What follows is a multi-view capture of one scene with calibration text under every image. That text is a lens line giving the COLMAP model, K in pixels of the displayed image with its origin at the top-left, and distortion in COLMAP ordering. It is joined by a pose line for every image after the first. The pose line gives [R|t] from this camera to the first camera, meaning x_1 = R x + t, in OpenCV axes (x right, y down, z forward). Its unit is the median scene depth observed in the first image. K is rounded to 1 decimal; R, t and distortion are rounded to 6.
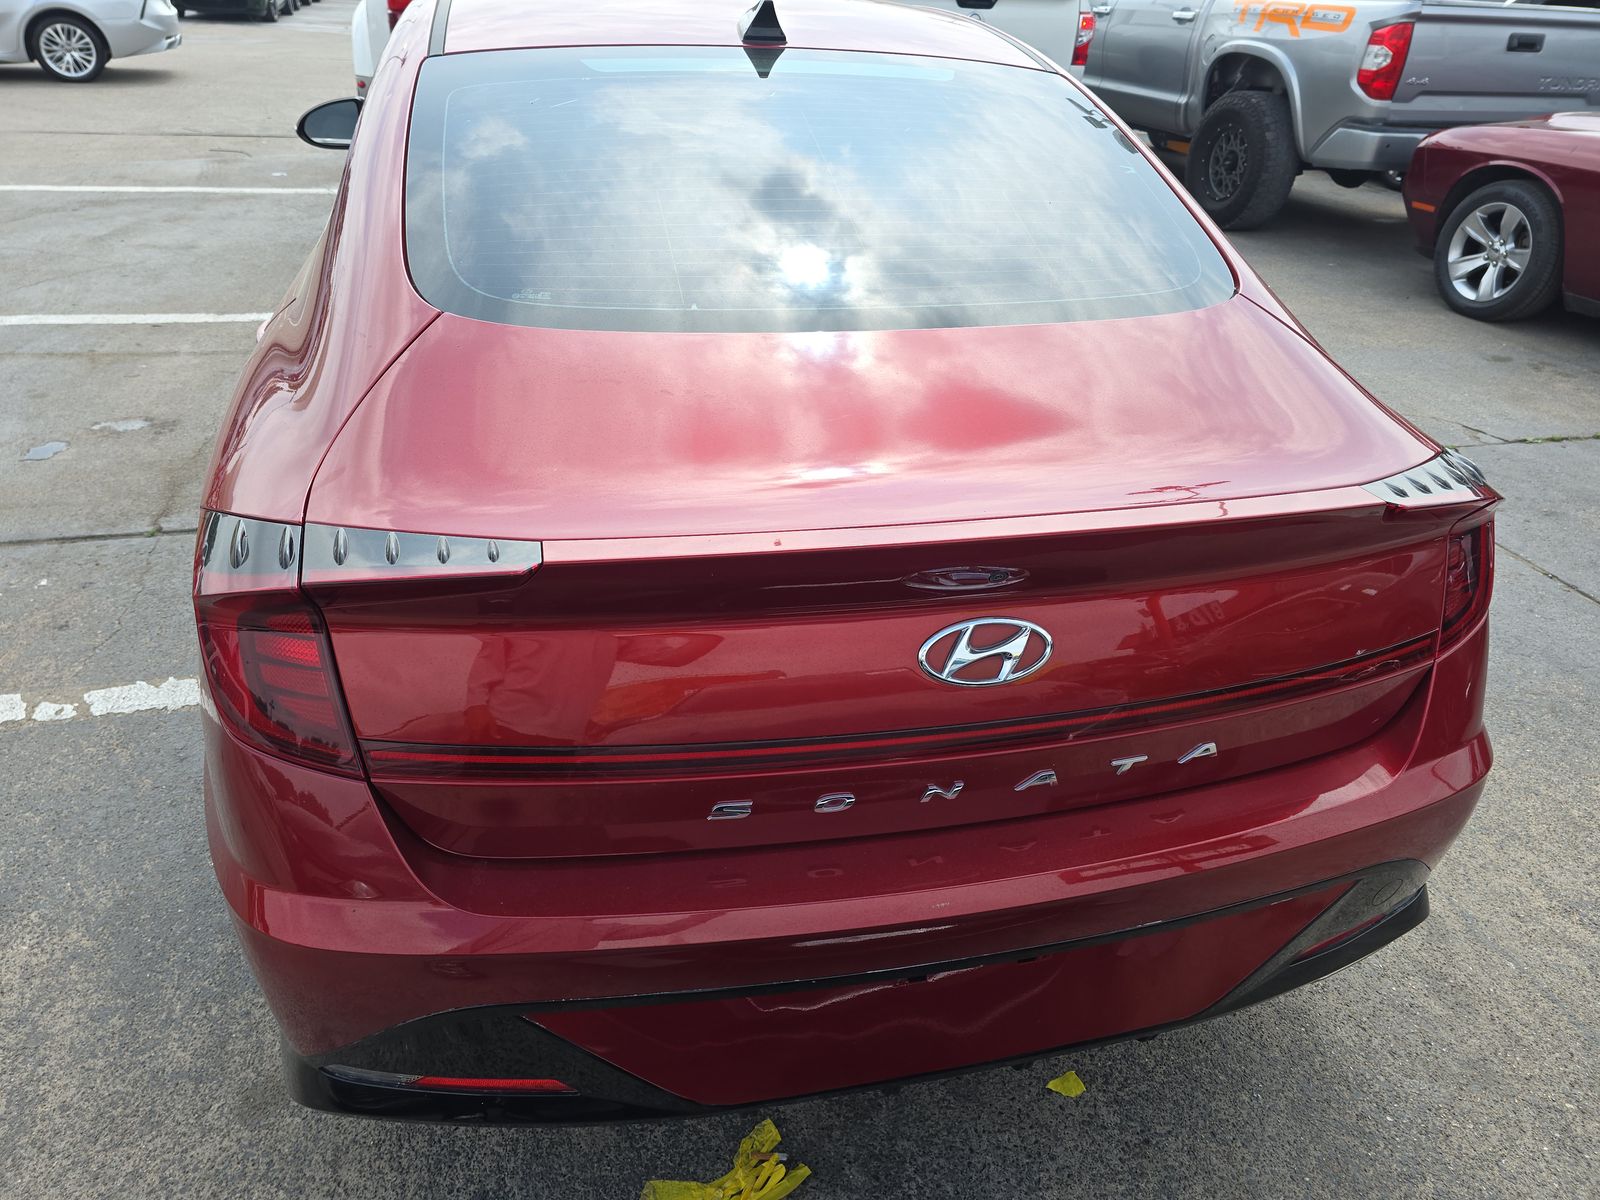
lens RADIAL K [[1083.9, 0, 796.7], [0, 1083.9, 599.9], [0, 0, 1]] dist [0.027609, -0.026699]
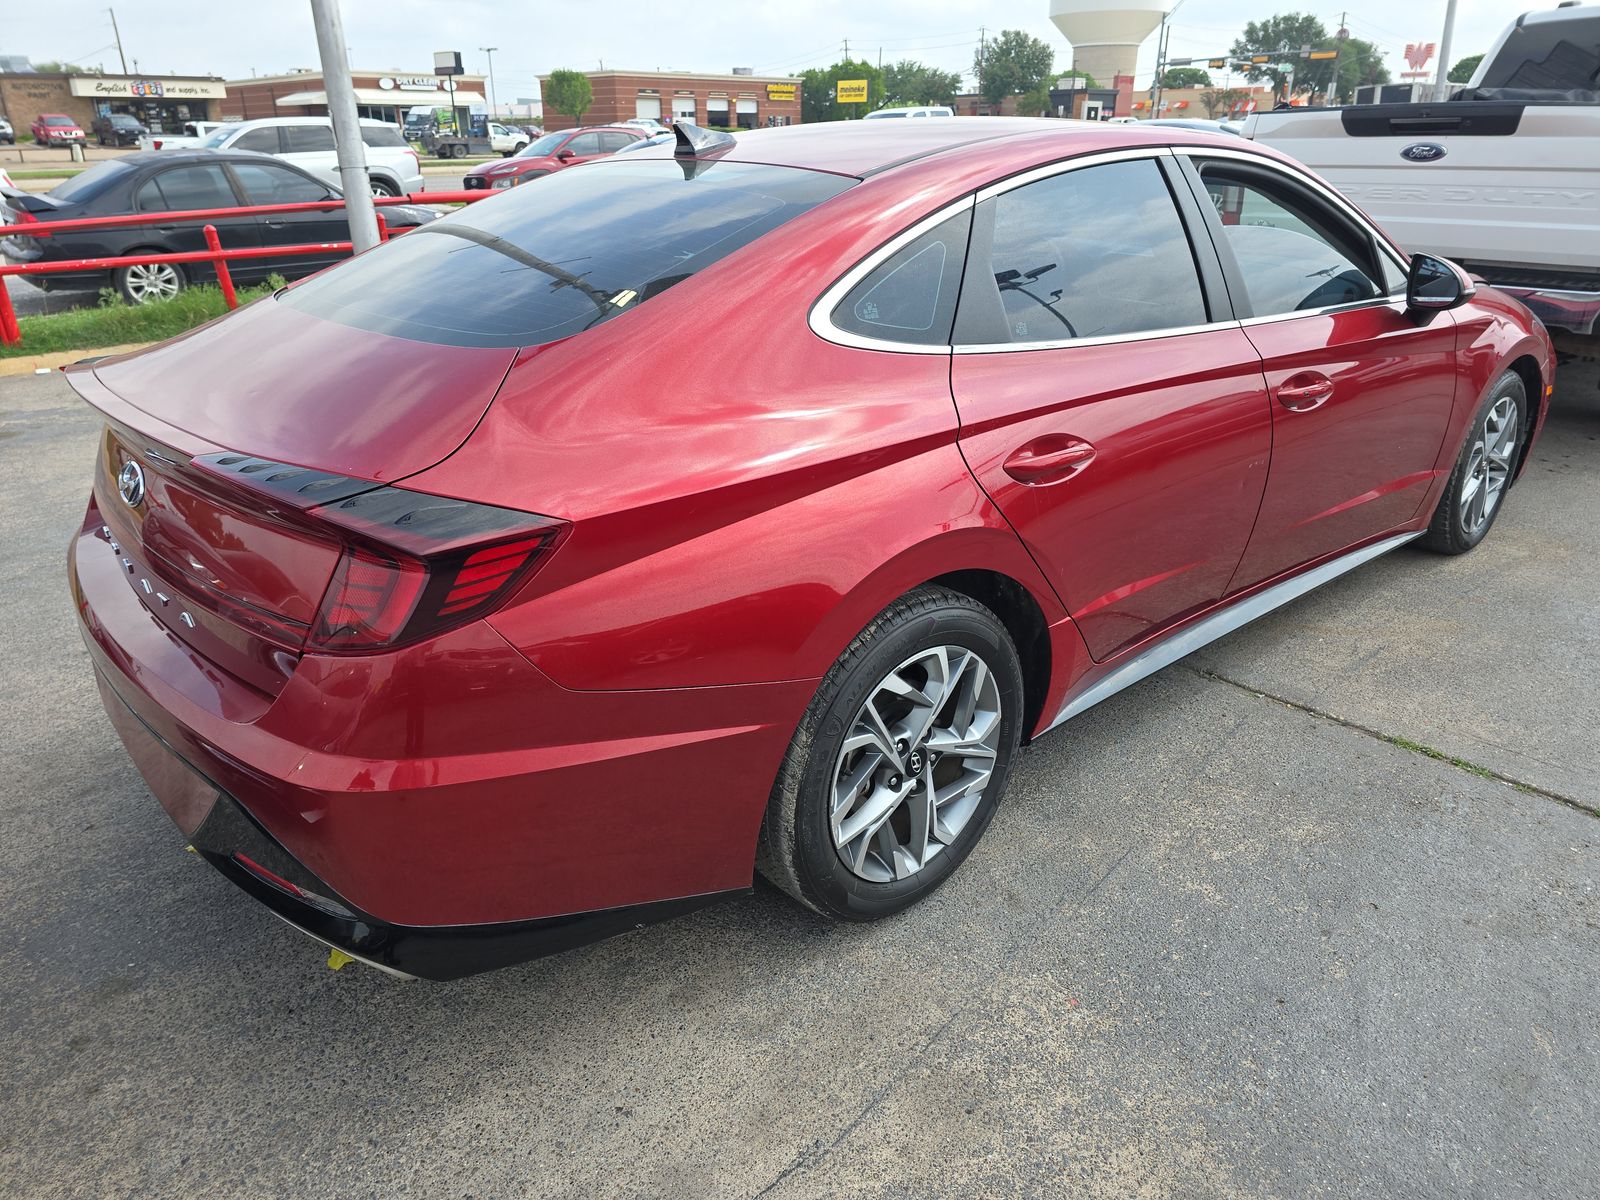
lens RADIAL K [[1083.9, 0, 799.7], [0, 1083.9, 599.5], [0, 0, 1]] dist [0.027609, -0.026699]
pose [[0.467981, 0.302165, -0.830476, 0.967411], [-0.412708, 0.905687, 0.096966, -0.172005], [0.781451, 0.297366, 0.548550, 0.437453]]
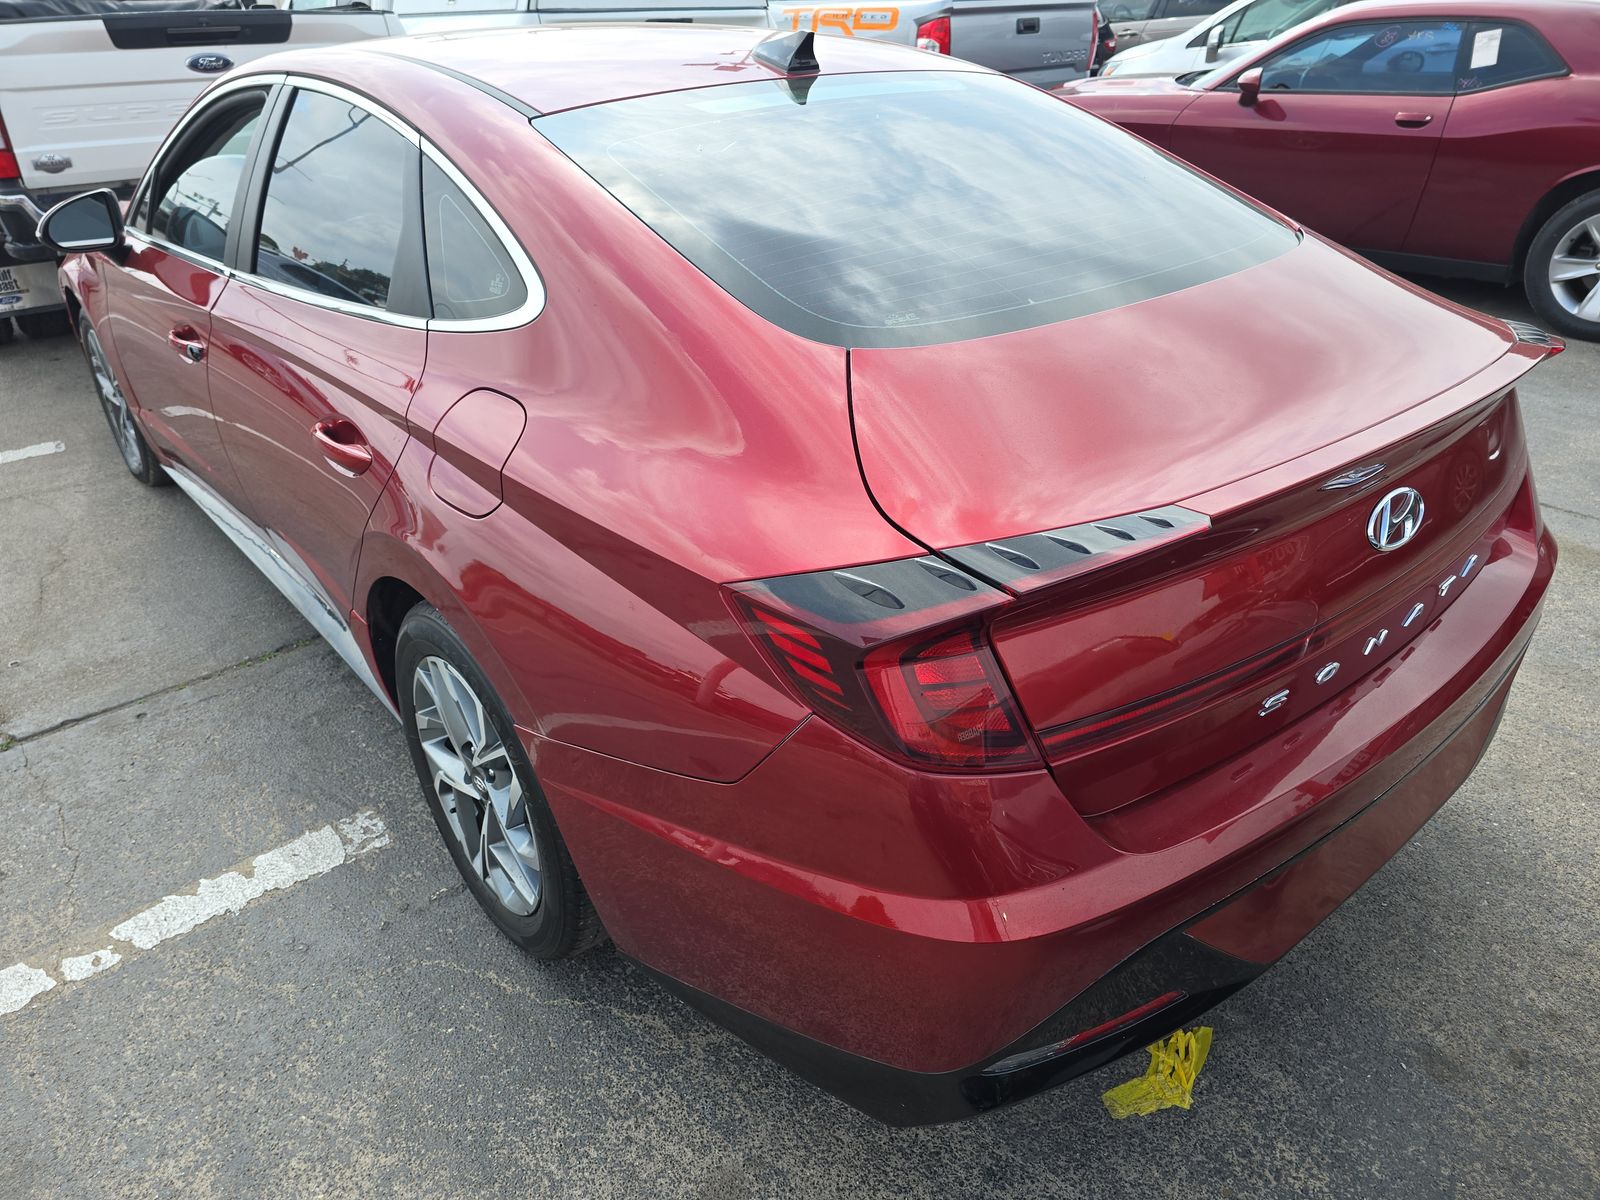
lens RADIAL K [[1083.9, 0, 800.6], [0, 1083.9, 603.3], [0, 0, 1]] dist [0.027609, -0.026699]
pose [[0.894201, -0.267771, 0.358752, -0.429068], [0.272340, 0.961419, 0.038784, -0.043878], [-0.355297, 0.063021, 0.932627, 0.034335]]
